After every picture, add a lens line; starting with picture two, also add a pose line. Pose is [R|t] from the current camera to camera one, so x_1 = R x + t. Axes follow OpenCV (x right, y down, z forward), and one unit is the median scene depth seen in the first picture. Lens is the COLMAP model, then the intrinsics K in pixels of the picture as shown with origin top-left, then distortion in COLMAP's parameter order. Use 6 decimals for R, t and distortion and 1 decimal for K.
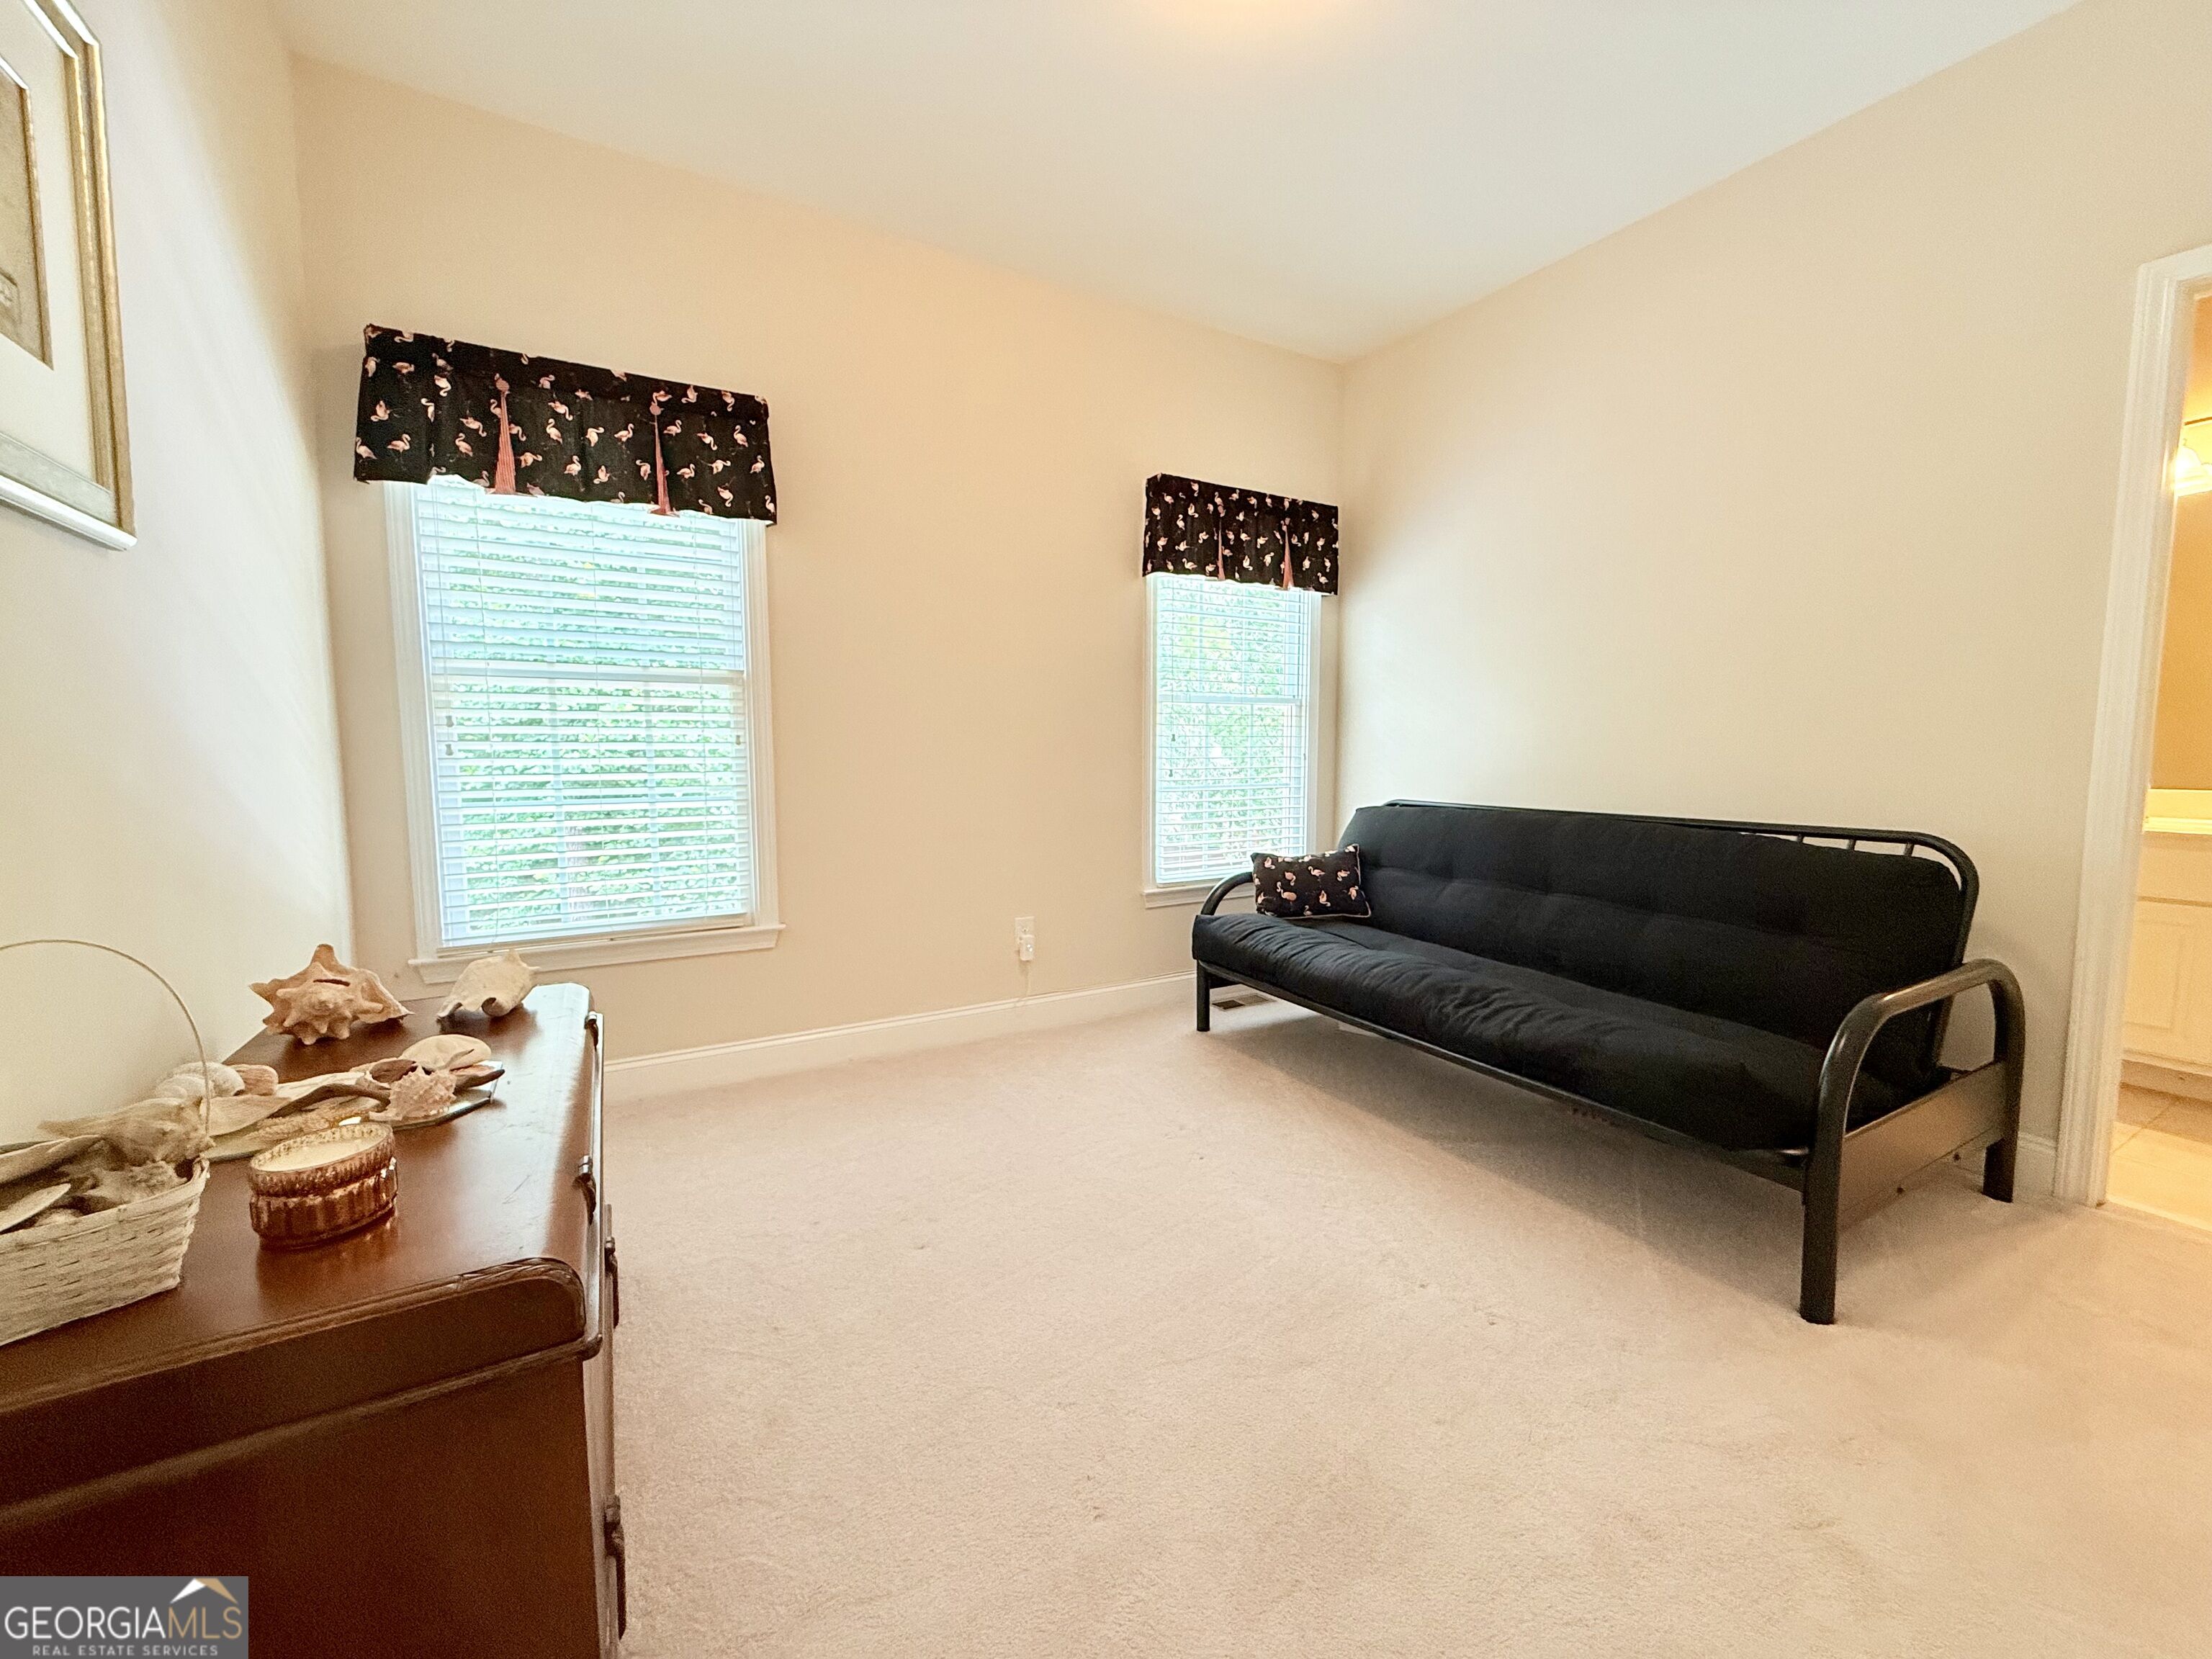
lens RADIAL K [[882.5, 0, 1109.2], [0, 882.5, 817.1], [0, 0, 1]] dist [0.000863, 0.000036]
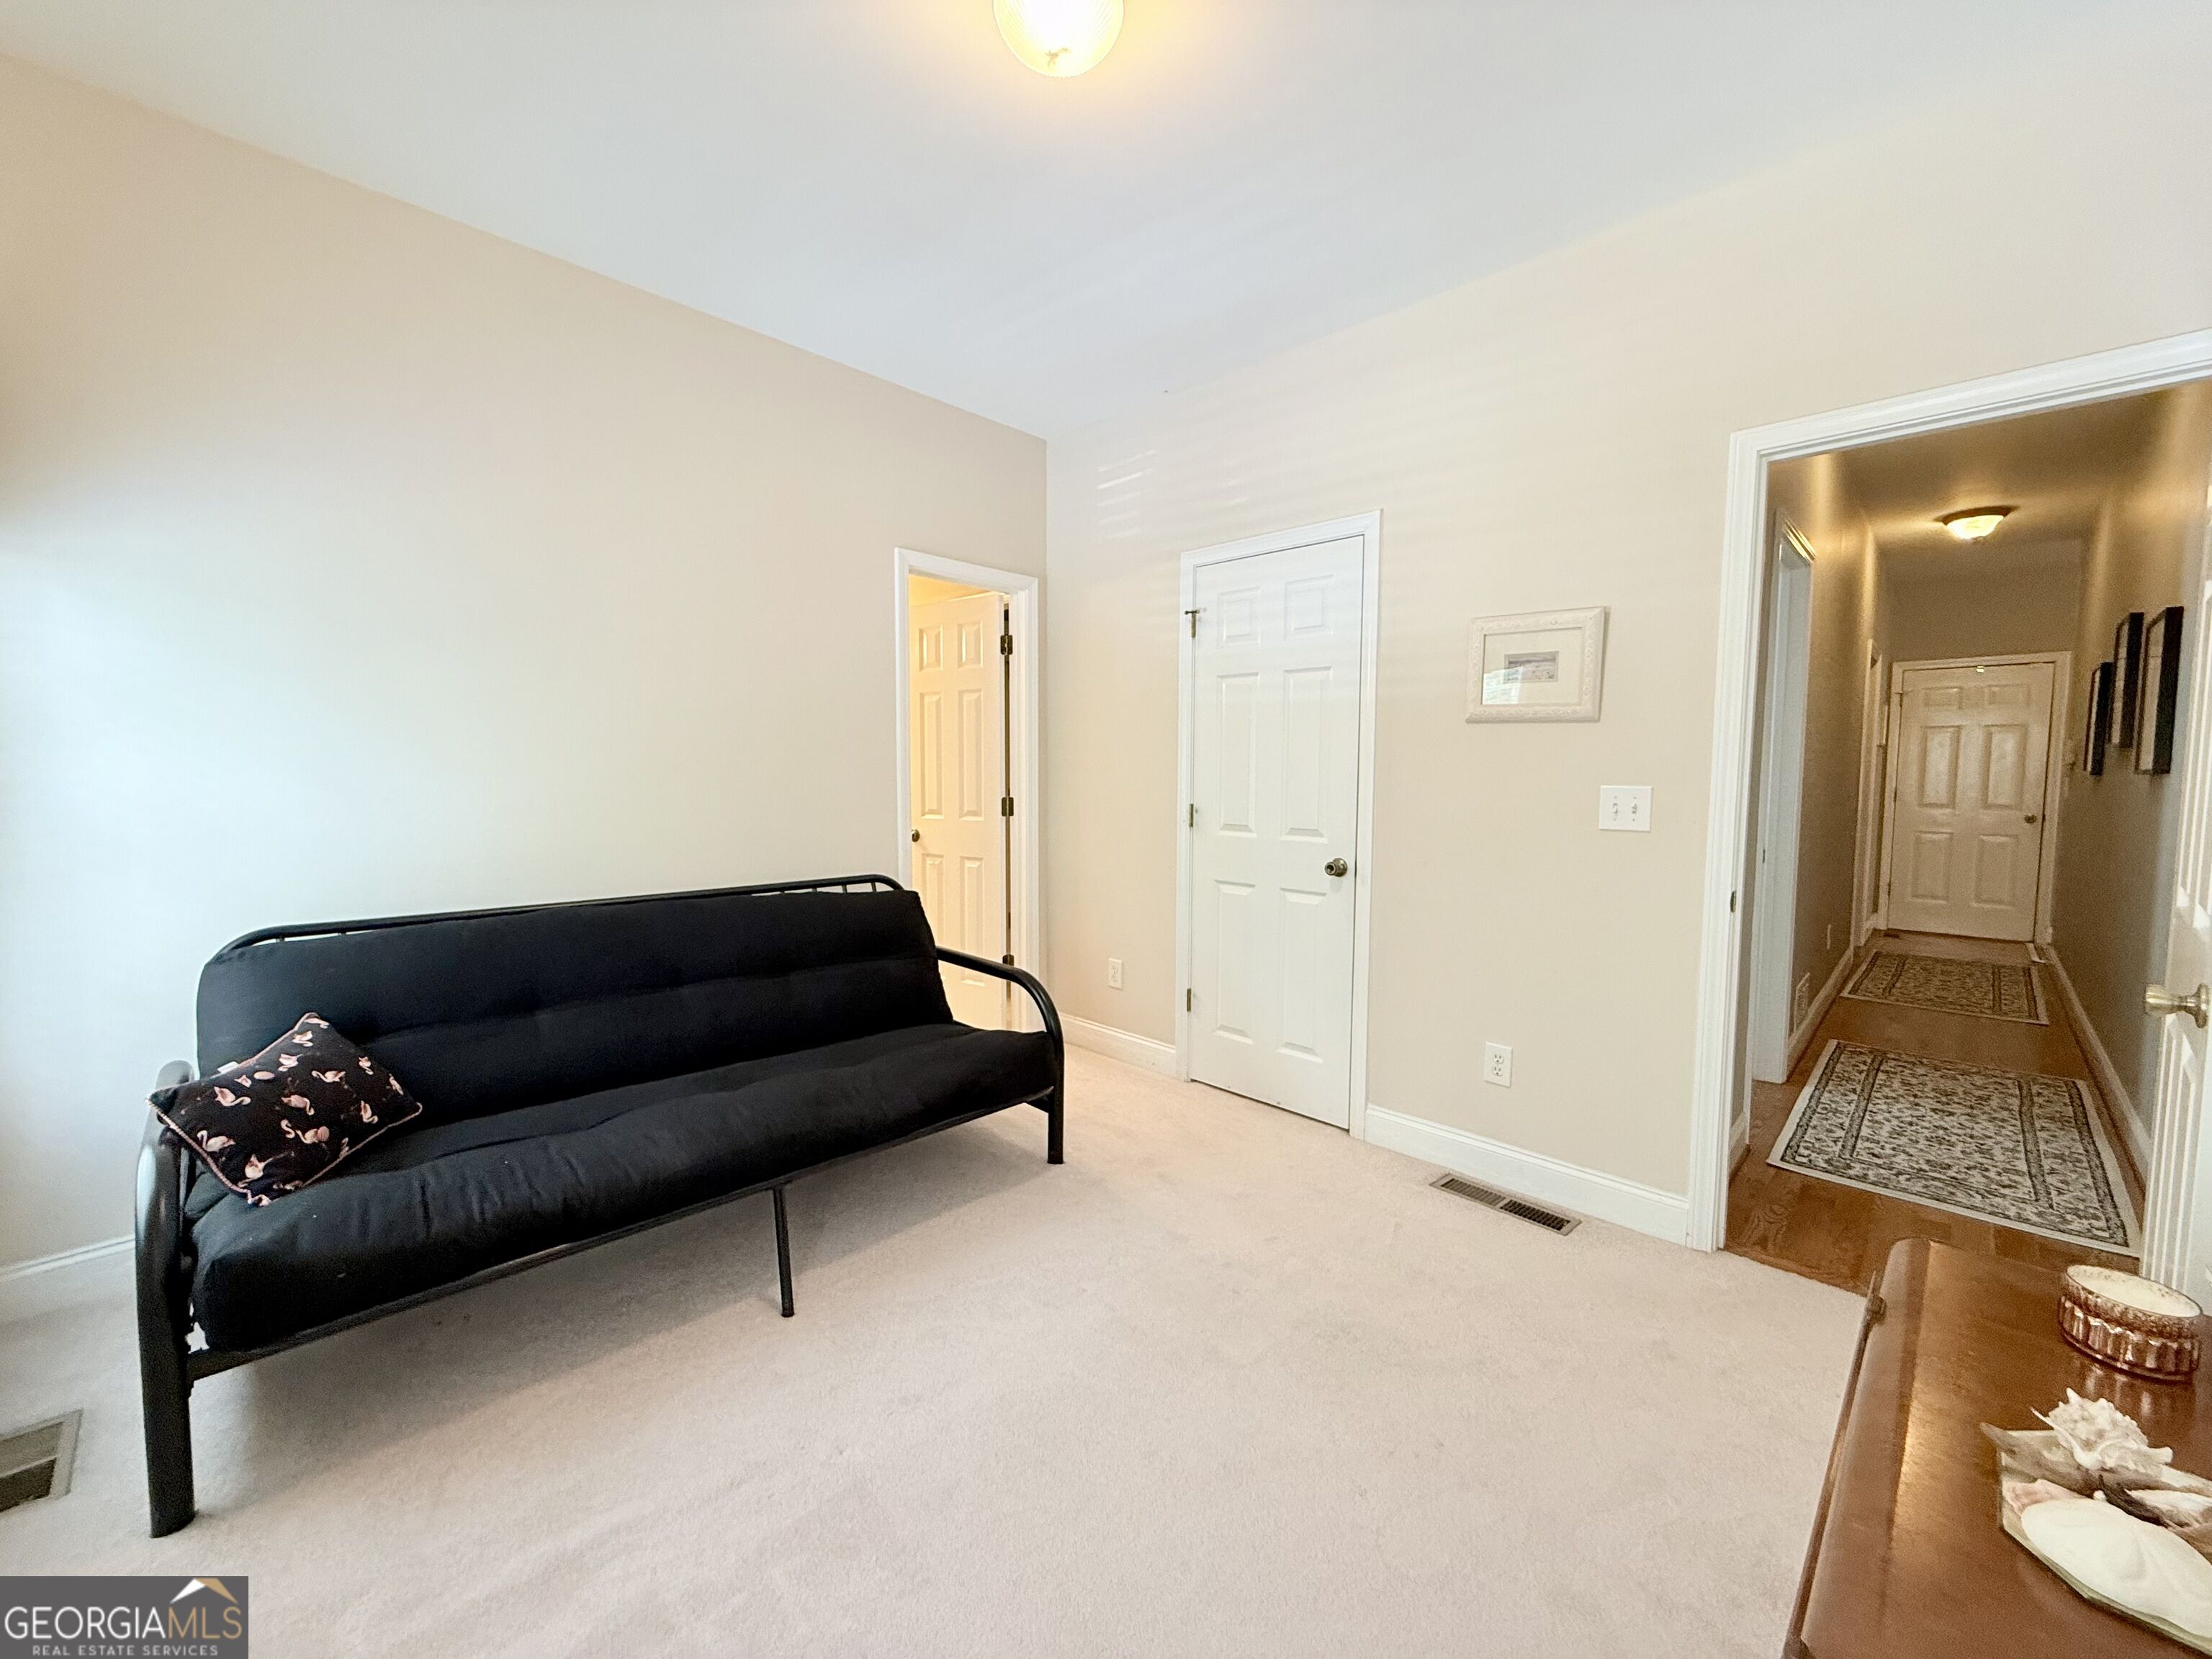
lens RADIAL K [[882.5, 0, 1118.2], [0, 882.5, 837.9], [0, 0, 1]] dist [0.000863, 0.000036]
pose [[-0.281769, -0.046471, 0.958356, -0.596655], [0.097075, 0.992320, 0.076659, -0.111725], [-0.954559, 0.114632, -0.275094, 0.955070]]
